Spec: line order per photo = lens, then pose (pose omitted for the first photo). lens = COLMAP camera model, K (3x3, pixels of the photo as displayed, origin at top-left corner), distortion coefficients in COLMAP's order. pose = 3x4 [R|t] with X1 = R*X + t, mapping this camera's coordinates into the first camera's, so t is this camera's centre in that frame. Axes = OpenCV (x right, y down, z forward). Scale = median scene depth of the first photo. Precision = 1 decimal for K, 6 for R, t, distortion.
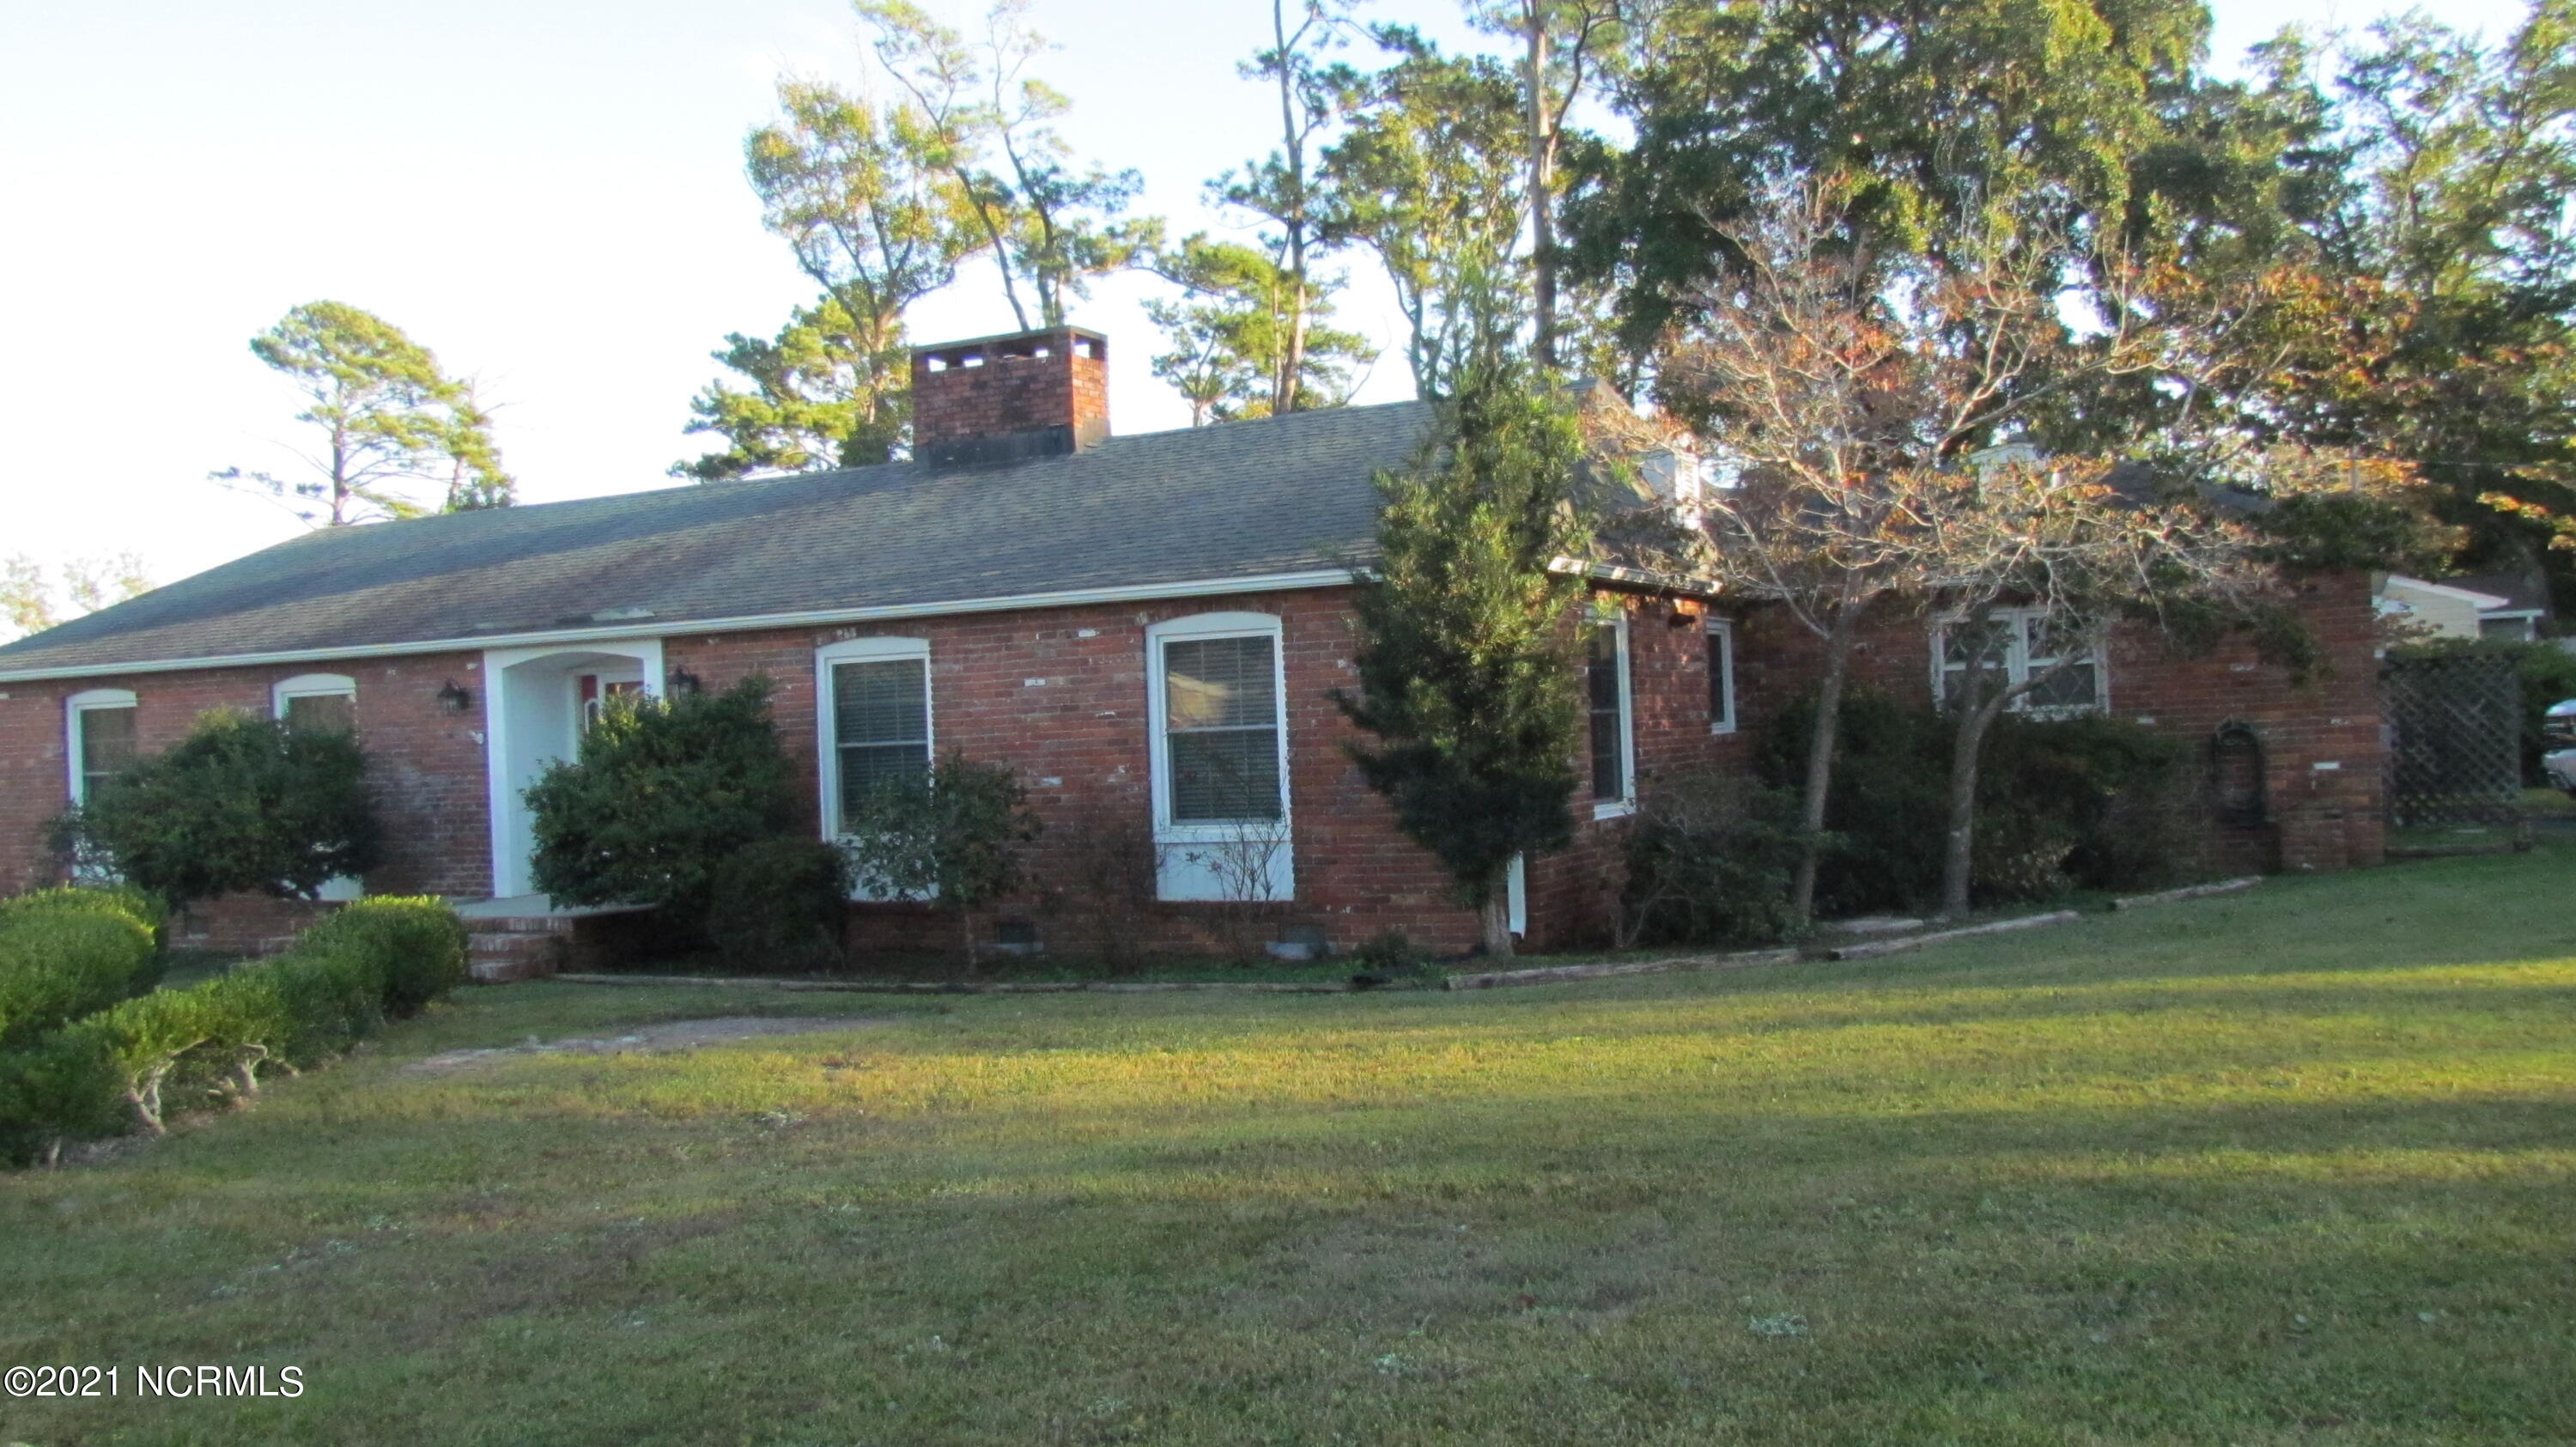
lens RADIAL K [[2081.6, 0, 1288.0], [0, 2081.6, 723.5], [0, 0, 1]] dist [-0.013147, 0.010374]
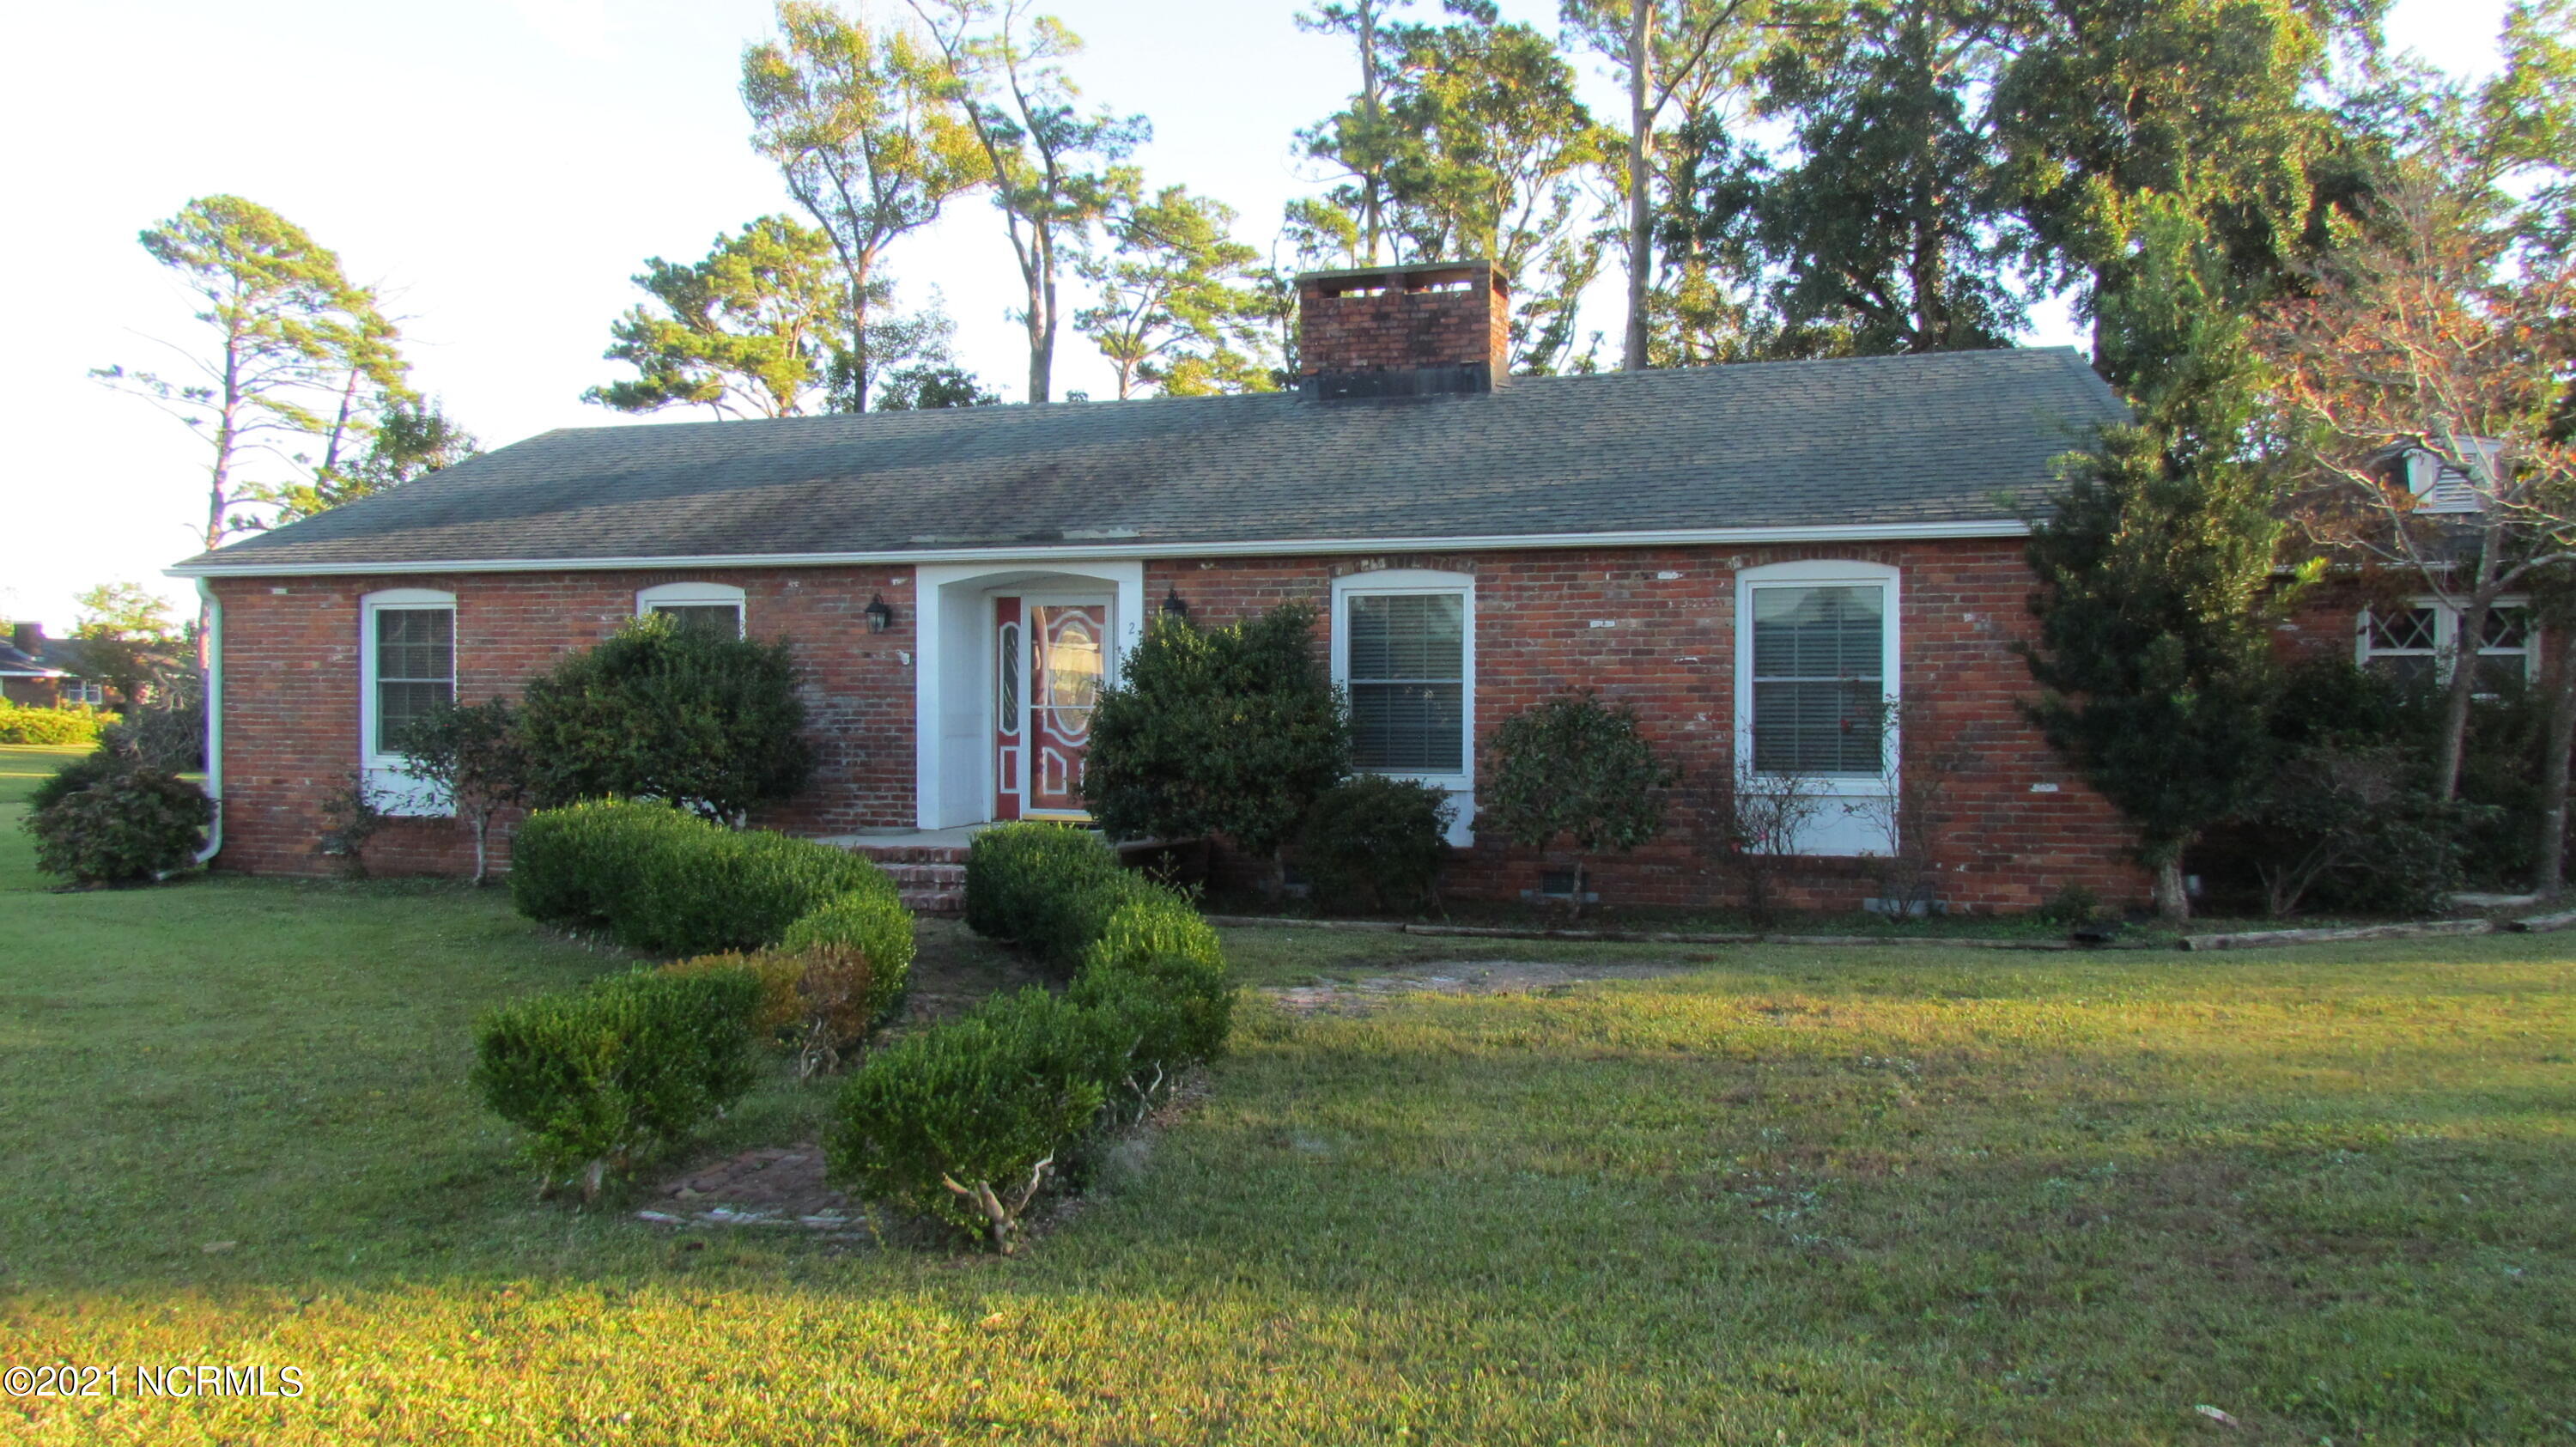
lens RADIAL K [[2061.4, 0, 1314.8], [0, 2061.4, 729.8], [0, 0, 1]] dist [-0.005081, 0.002121]
pose [[0.992537, 0.039308, 0.115433, -0.096449], [-0.041370, 0.999023, 0.015525, 0.005359], [-0.114710, -0.020185, 0.993194, 0.016571]]
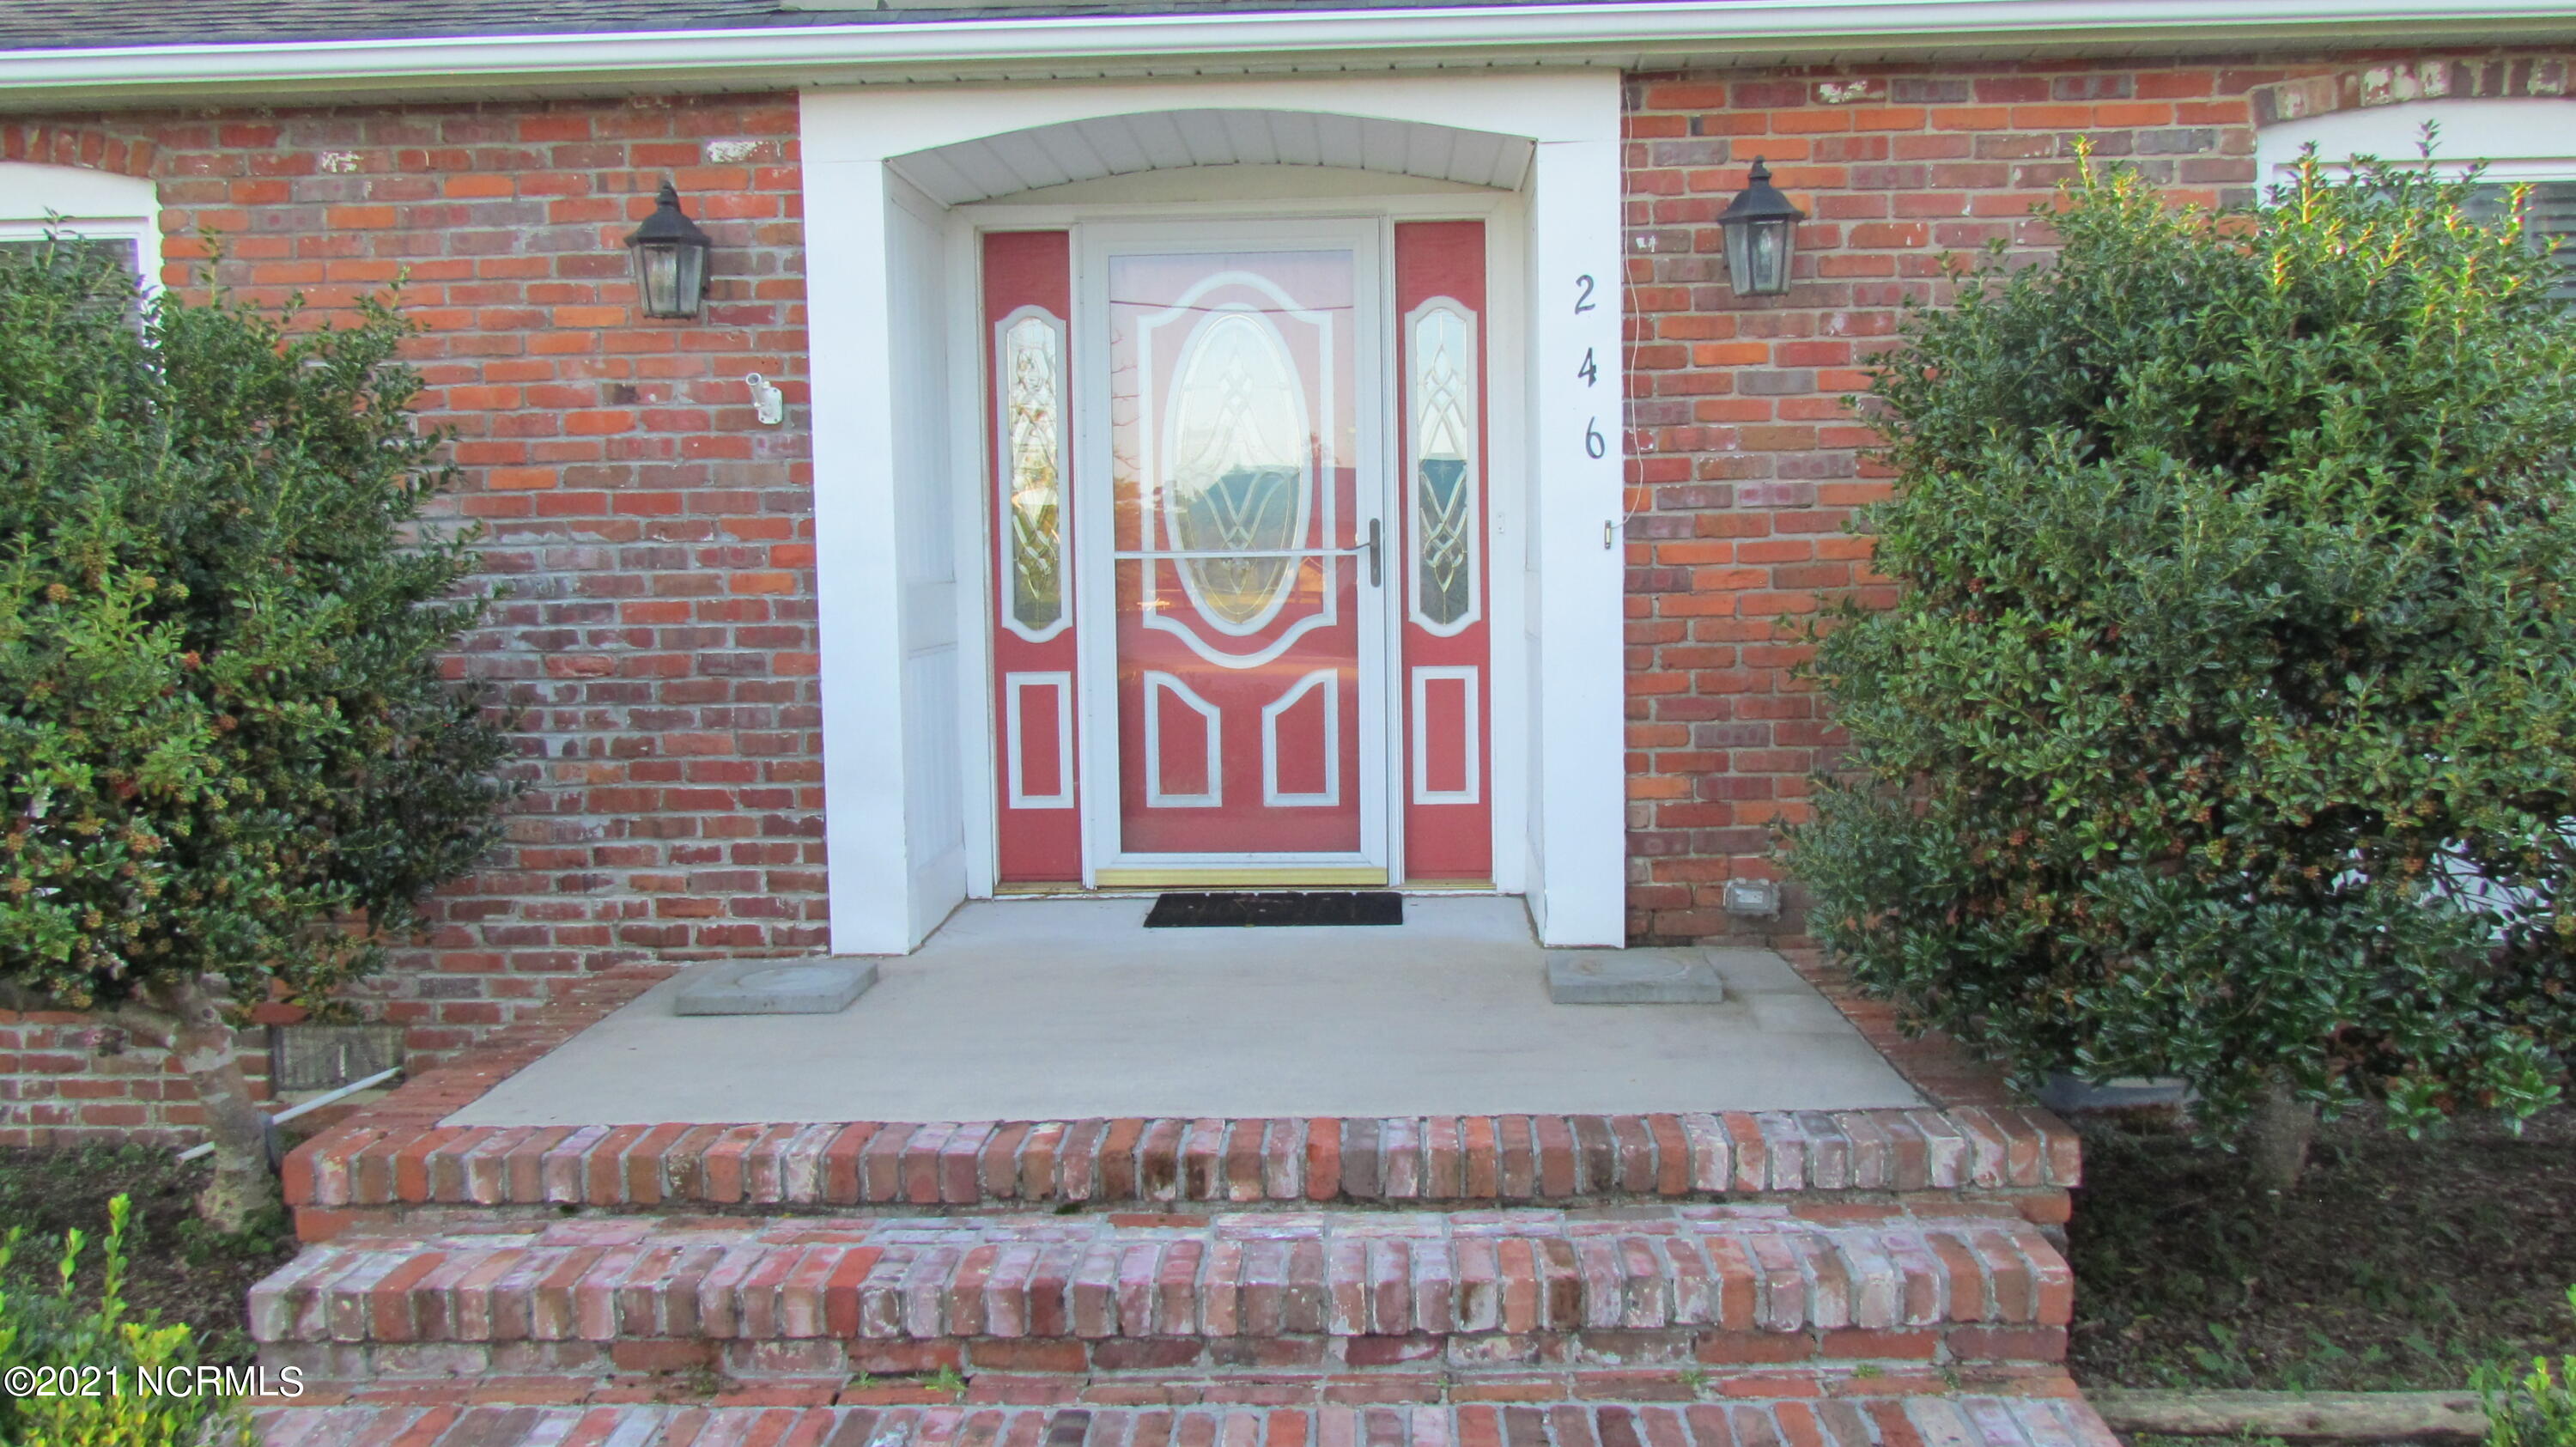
lens RADIAL K [[2081.6, 0, 1288.0], [0, 2081.6, 723.5], [0, 0, 1]] dist [-0.013147, 0.010374]
pose [[0.912797, -0.012921, 0.408210, -0.136606], [-0.018673, 0.997134, 0.073315, 0.008914], [-0.407987, -0.074544, 0.909939, 0.218325]]
